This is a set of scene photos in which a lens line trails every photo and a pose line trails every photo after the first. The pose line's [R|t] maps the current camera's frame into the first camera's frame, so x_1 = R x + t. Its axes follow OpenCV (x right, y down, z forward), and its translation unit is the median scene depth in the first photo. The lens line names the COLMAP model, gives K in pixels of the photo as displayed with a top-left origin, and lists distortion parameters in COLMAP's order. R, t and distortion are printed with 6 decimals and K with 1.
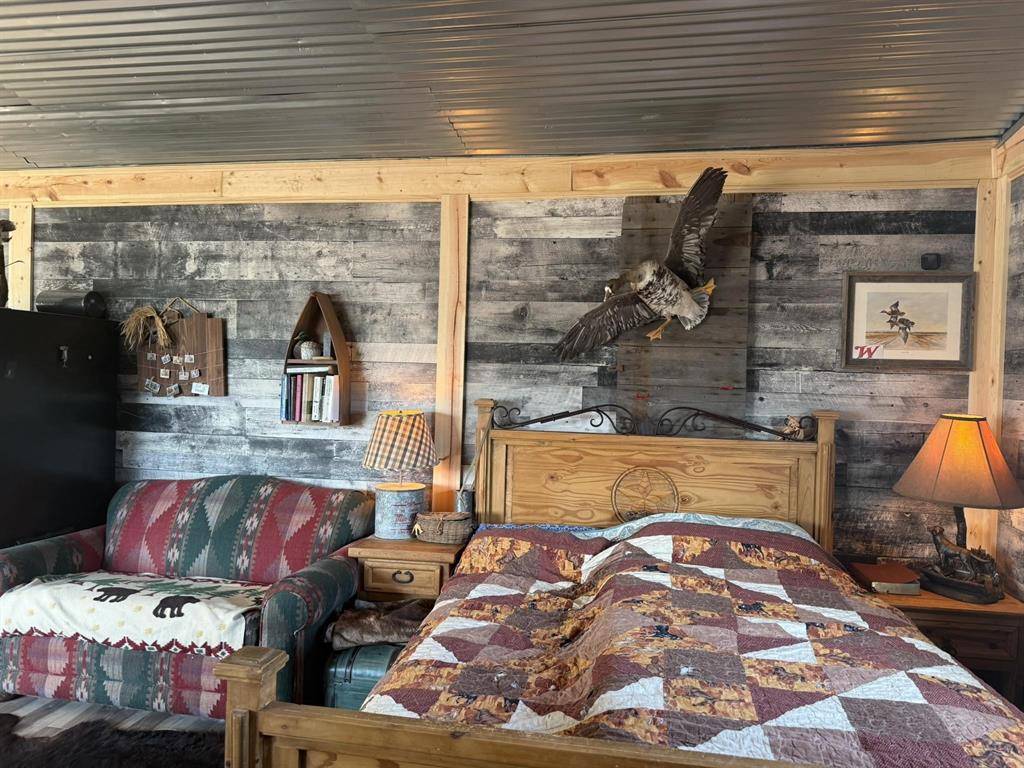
lens RADIAL K [[720.1, 0, 504.2], [0, 720.1, 379.7], [0, 0, 1]] dist [0.061255, -0.076123]
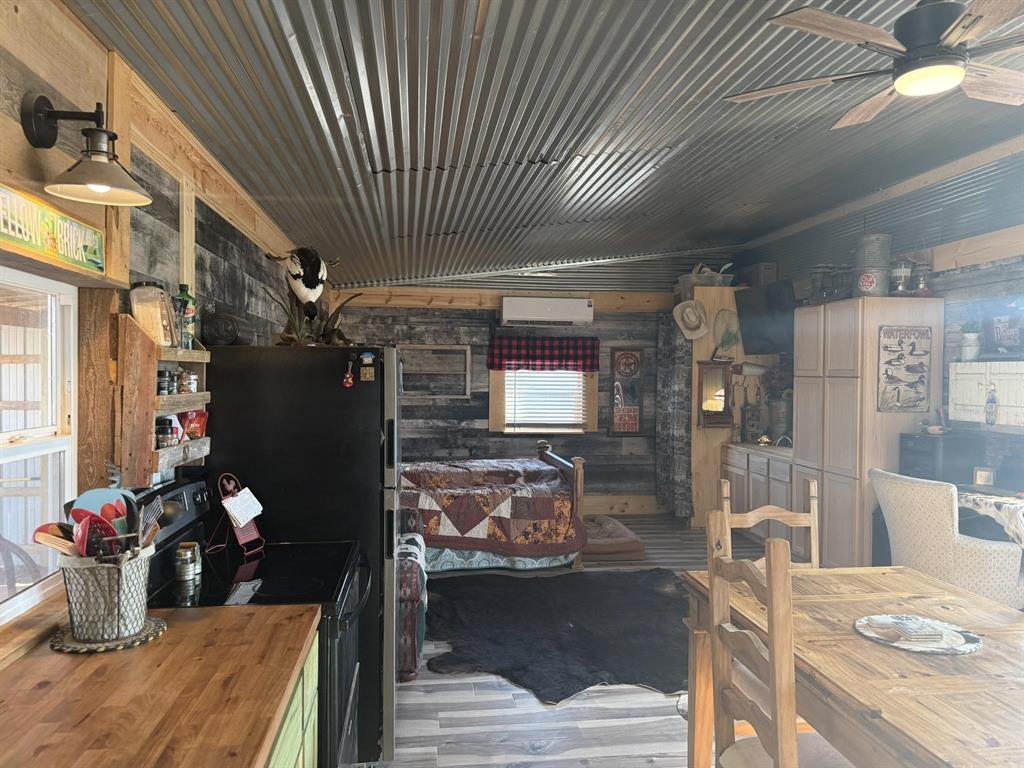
lens RADIAL K [[720.1, 0, 507.0], [0, 720.1, 388.1], [0, 0, 1]] dist [0.061255, -0.076123]
pose [[-0.314139, -0.044620, 0.948328, -1.577621], [-0.006587, 0.998973, 0.044821, -0.084191], [-0.949354, 0.007834, -0.314111, 1.024766]]
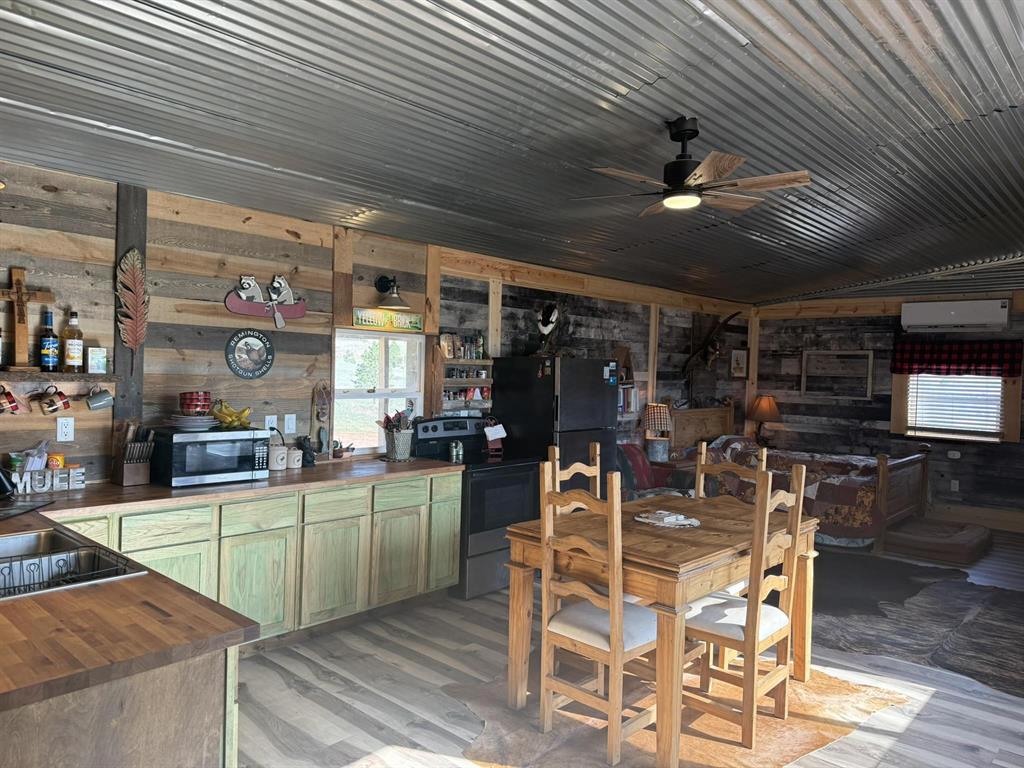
lens RADIAL K [[720.1, 0, 503.3], [0, 720.1, 390.2], [0, 0, 1]] dist [0.061255, -0.076123]
pose [[0.530906, -0.036920, 0.846626, -2.085579], [-0.002618, 0.998974, 0.045205, -0.089750], [-0.847427, -0.026216, 0.530265, 0.222912]]
